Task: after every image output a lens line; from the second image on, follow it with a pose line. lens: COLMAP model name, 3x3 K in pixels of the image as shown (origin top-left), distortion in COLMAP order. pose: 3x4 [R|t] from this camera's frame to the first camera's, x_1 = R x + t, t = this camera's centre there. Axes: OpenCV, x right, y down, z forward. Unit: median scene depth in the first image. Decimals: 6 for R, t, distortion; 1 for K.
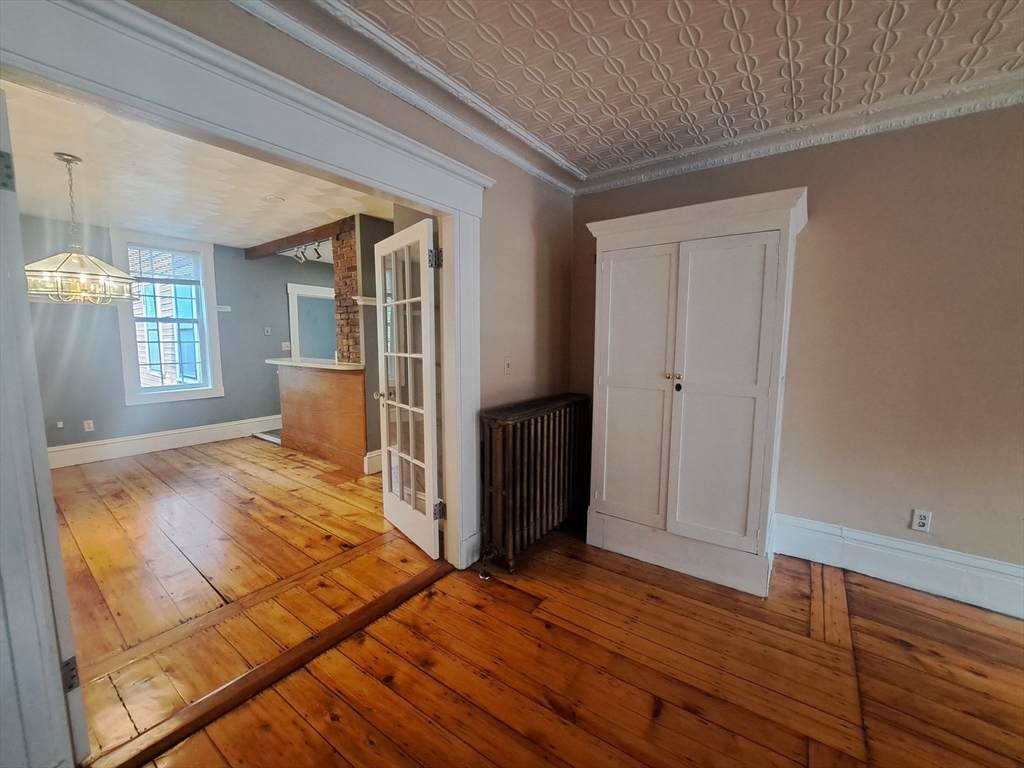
lens RADIAL K [[410.7, 0, 513.3], [0, 410.7, 384.1], [0, 0, 1]] dist [-0.014812, -0.000149]
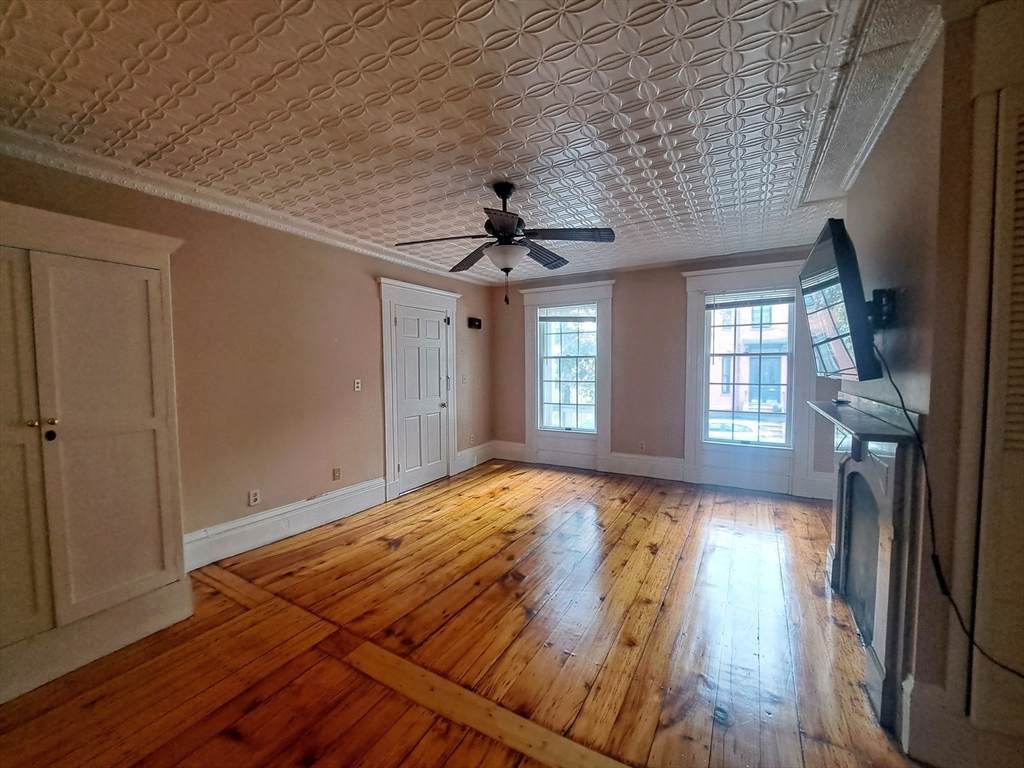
lens RADIAL K [[408.0, 0, 511.2], [0, 408.0, 386.3], [0, 0, 1]] dist [-0.016360, -0.000449]
pose [[-0.105712, -0.054337, 0.992911, -0.457383], [0.121665, 0.990297, 0.067147, -0.030102], [-0.986926, 0.127901, -0.098075, 0.209341]]
